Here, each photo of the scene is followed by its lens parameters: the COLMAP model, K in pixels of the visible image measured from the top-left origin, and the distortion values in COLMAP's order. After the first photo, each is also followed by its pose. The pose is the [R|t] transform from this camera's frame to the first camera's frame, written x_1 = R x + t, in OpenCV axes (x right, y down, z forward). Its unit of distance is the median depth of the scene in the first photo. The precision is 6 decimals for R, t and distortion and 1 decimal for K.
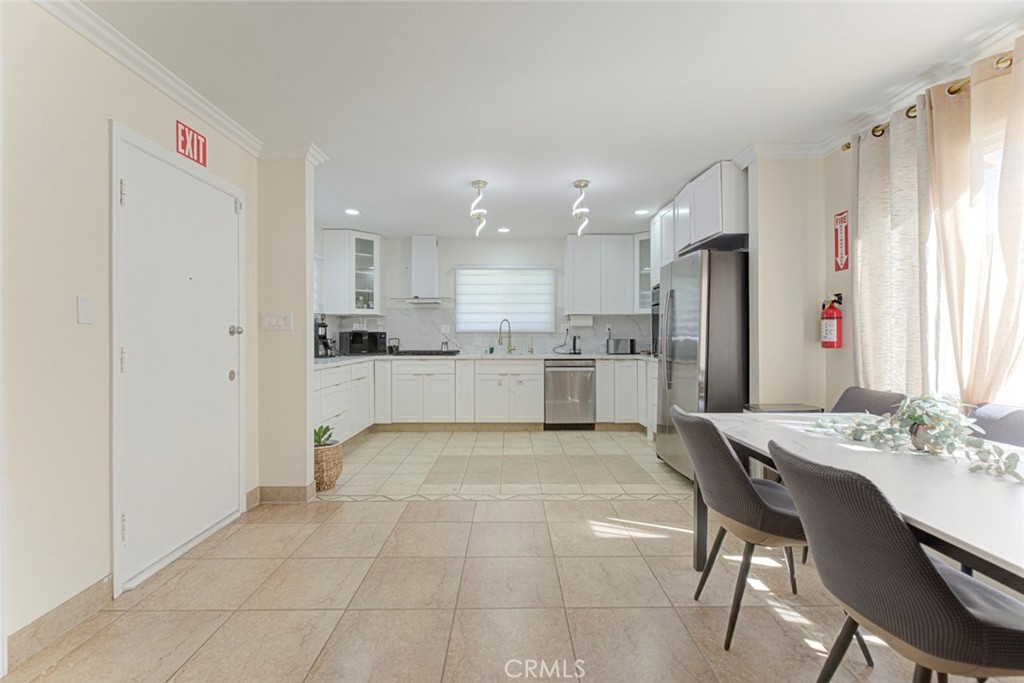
lens RADIAL K [[473.1, 0, 509.4], [0, 473.1, 336.9], [0, 0, 1]] dist [-0.001316, -0.000326]
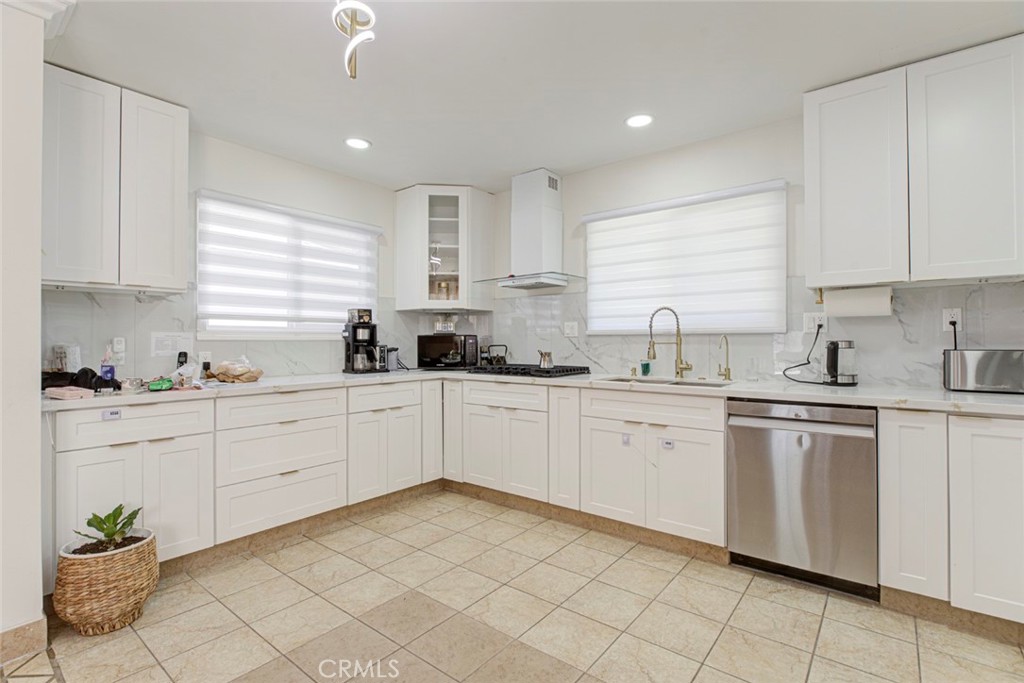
lens RADIAL K [[478.9, 0, 508.8], [0, 478.9, 336.4], [0, 0, 1]] dist [-0.010272, -0.000606]
pose [[0.779438, -0.006121, -0.626450, 0.198368], [0.000229, 0.999955, -0.009486, -0.002346], [0.626480, 0.007251, 0.779404, 0.573017]]
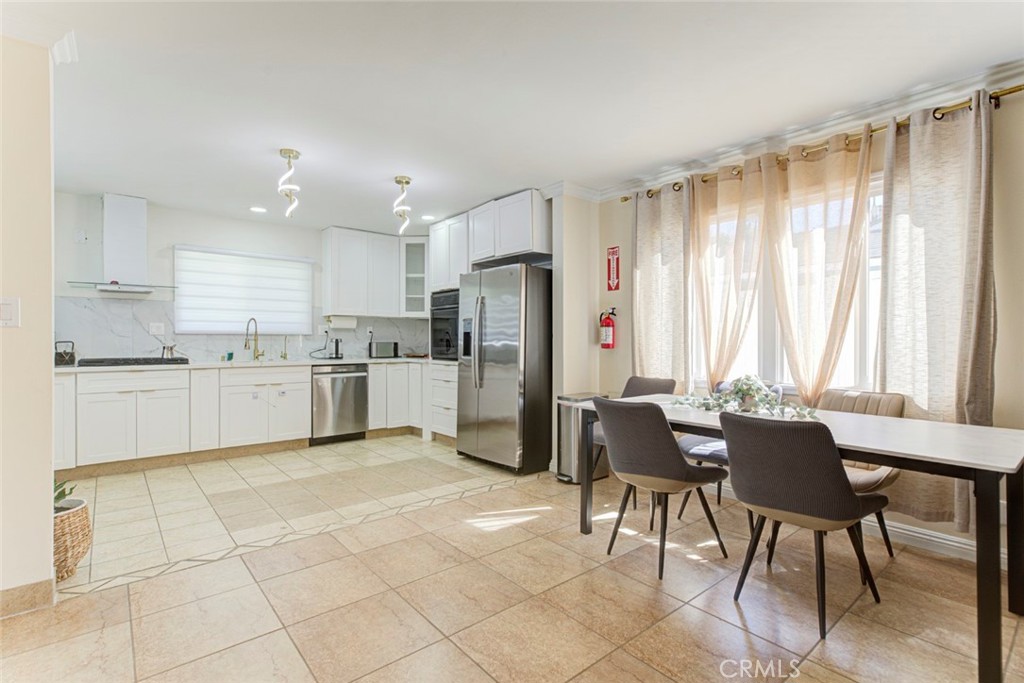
lens RADIAL K [[484.5, 0, 512.0], [0, 484.5, 341.5], [0, 0, 1]] dist [0.010458, -0.000374]
pose [[0.768911, 0.001314, 0.639355, -0.225638], [-0.002245, 0.999997, 0.000646, 0.002081], [-0.639352, -0.001932, 0.768912, 0.073502]]
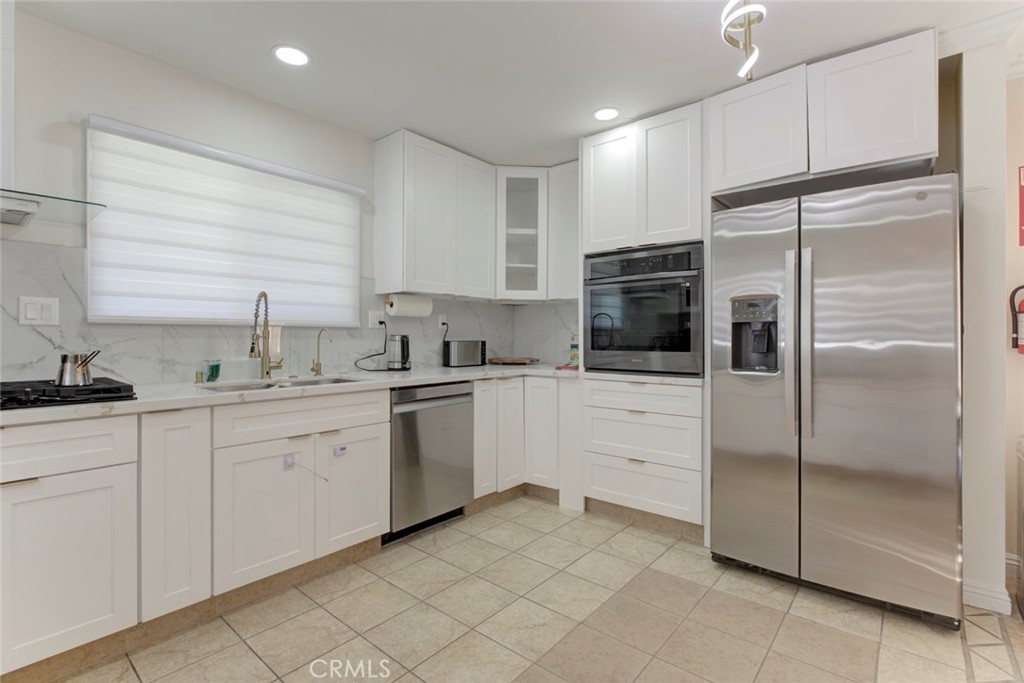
lens RADIAL K [[473.1, 0, 509.4], [0, 473.1, 336.9], [0, 0, 1]] dist [-0.001316, -0.000326]
pose [[0.647562, 0.002493, 0.762009, -0.198586], [-0.002262, 0.999997, -0.001349, 0.000198], [-0.762010, -0.000850, 0.647565, 0.657915]]
